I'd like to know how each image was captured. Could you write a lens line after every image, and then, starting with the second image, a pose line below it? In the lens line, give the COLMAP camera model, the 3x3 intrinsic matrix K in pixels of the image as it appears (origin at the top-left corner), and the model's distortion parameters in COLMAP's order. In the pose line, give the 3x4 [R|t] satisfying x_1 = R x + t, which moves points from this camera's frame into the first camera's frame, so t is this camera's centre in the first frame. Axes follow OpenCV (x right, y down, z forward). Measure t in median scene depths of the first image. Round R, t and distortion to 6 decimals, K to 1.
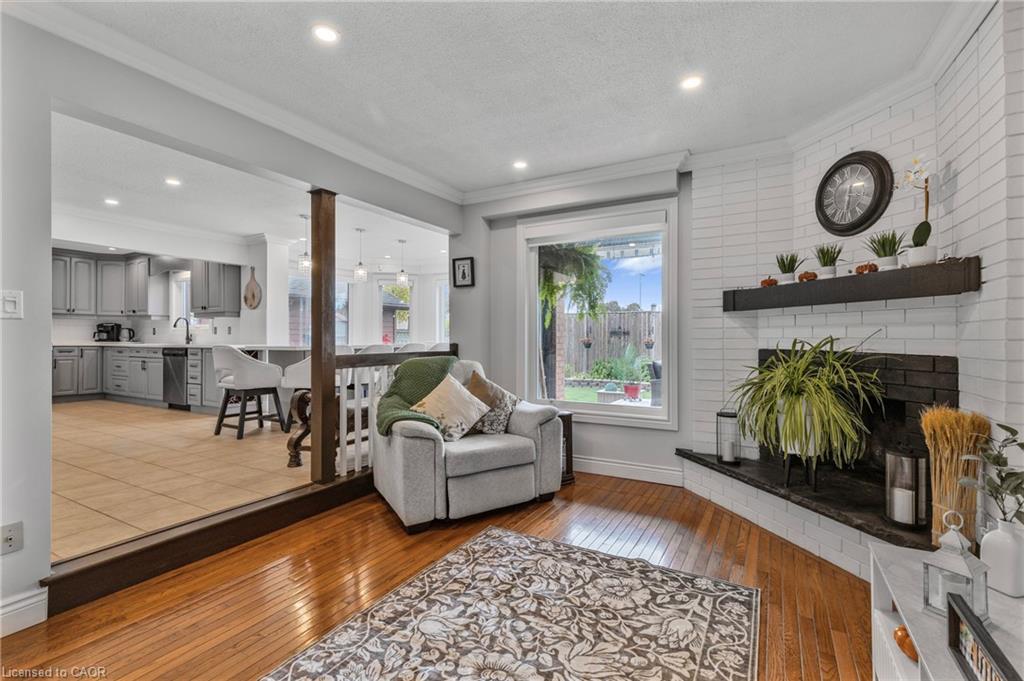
lens RADIAL K [[462.7, 0, 519.4], [0, 462.7, 330.3], [0, 0, 1]] dist [0.010001, -0.000582]
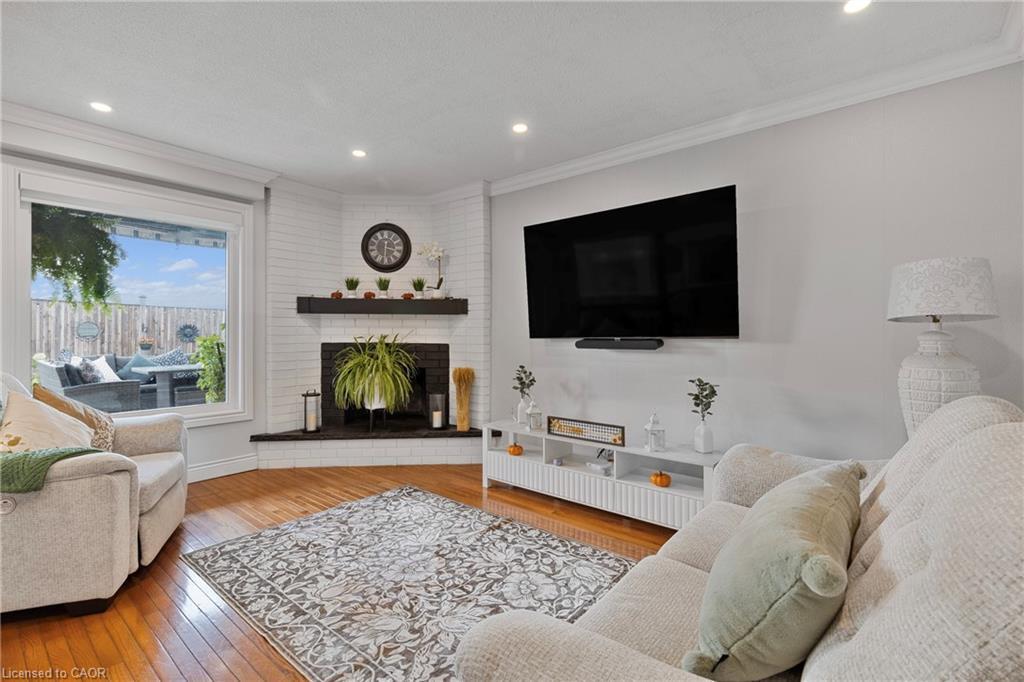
lens RADIAL K [[462.7, 0, 519.4], [0, 462.7, 330.8], [0, 0, 1]] dist [0.010001, -0.000582]
pose [[0.176419, 0.006248, 0.984295, -0.936329], [-0.018109, 0.999831, -0.003101, -0.001175], [-0.984149, -0.017278, 0.176503, 0.278400]]
